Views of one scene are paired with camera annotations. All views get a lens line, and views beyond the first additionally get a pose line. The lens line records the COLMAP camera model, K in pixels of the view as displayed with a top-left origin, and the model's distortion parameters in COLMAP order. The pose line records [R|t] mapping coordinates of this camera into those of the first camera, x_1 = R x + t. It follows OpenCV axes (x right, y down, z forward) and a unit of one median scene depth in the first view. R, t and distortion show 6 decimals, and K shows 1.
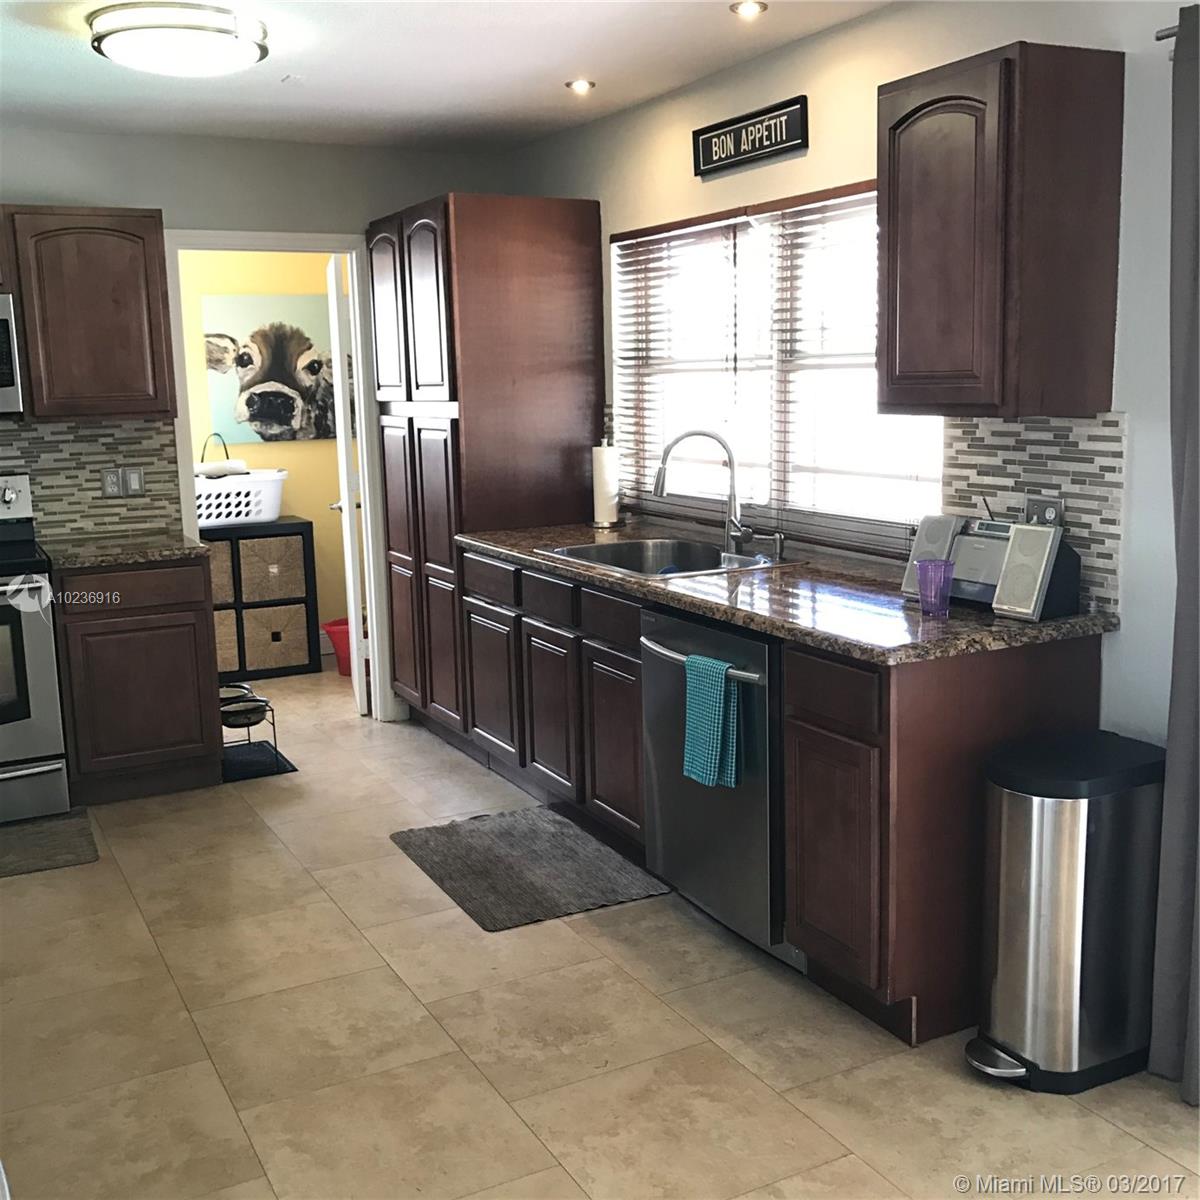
lens RADIAL K [[1314.2, 0, 614.4], [0, 1314.2, 600.8], [0, 0, 1]] dist [-0.011101, -0.004187]
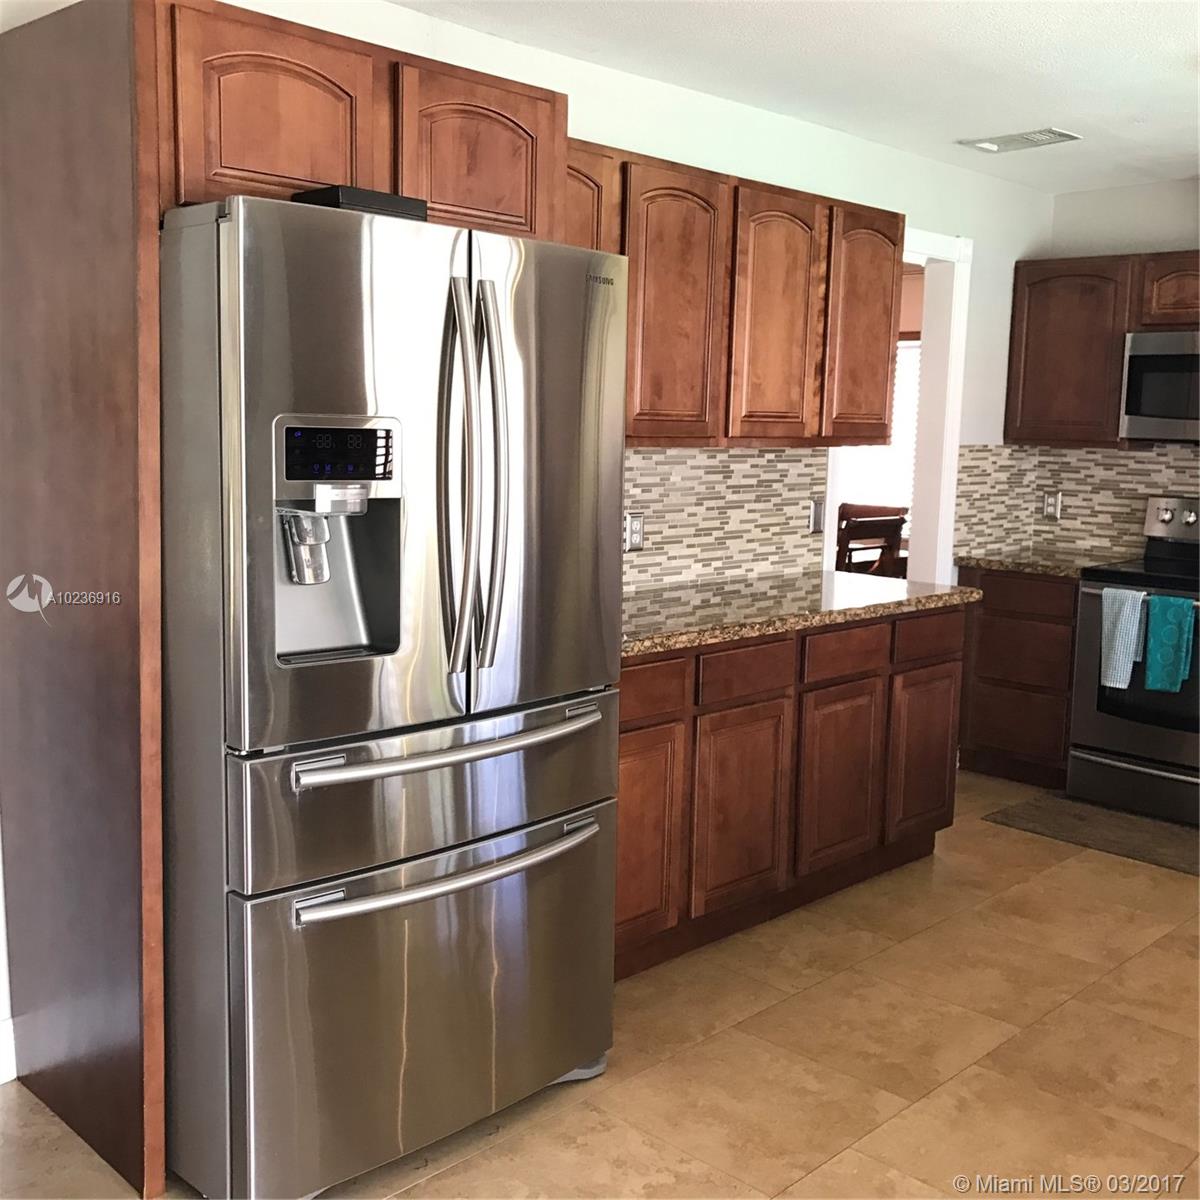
lens RADIAL K [[1314.2, 0, 614.4], [0, 1314.2, 600.8], [0, 0, 1]] dist [-0.011101, -0.004187]
pose [[0.298114, 0.164131, -0.940313, 0.560369], [-0.187470, 0.975987, 0.110923, -0.059139], [0.935940, 0.143213, 0.321725, 0.267123]]
